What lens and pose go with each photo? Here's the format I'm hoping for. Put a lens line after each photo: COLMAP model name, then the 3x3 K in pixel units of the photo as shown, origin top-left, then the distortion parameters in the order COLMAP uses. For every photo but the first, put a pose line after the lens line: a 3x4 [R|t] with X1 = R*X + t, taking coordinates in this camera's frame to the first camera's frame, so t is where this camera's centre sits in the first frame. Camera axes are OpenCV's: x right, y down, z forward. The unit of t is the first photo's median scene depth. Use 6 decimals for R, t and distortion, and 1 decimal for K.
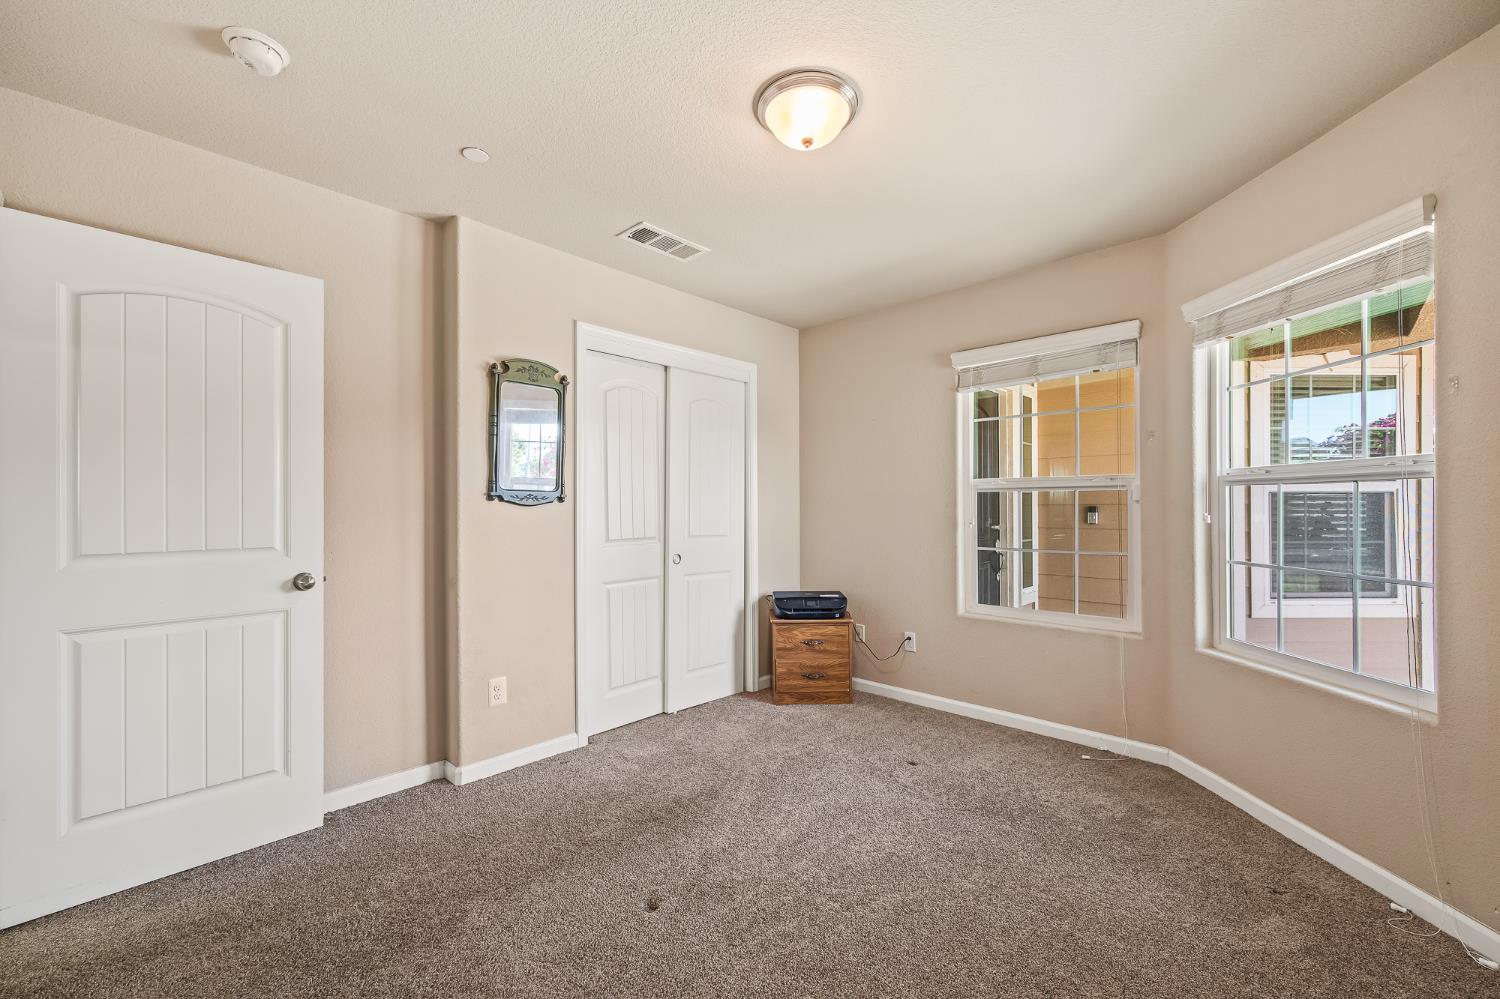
lens RADIAL K [[622.3, 0, 756.2], [0, 622.3, 507.9], [0, 0, 1]] dist [0.001266, 0.000588]
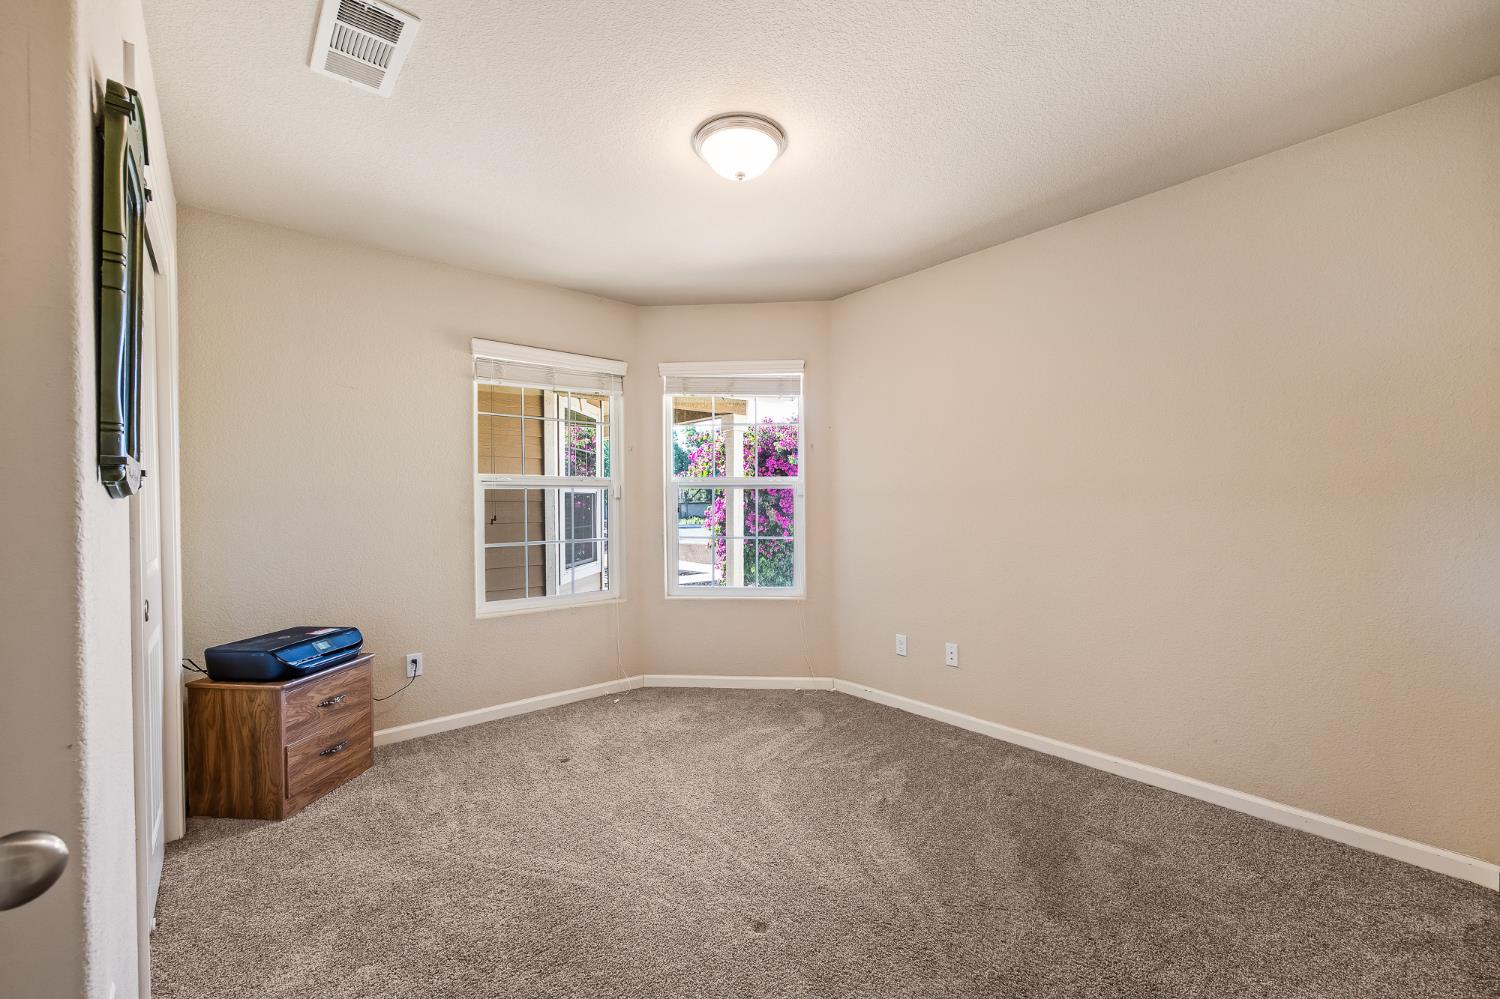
lens RADIAL K [[622.3, 0, 756.2], [0, 622.3, 507.9], [0, 0, 1]] dist [0.001266, 0.000588]
pose [[0.096879, -0.007269, 0.995270, -0.546381], [0.006268, 0.999958, 0.006693, 0.001609], [-0.995276, 0.005590, 0.096920, 0.466772]]
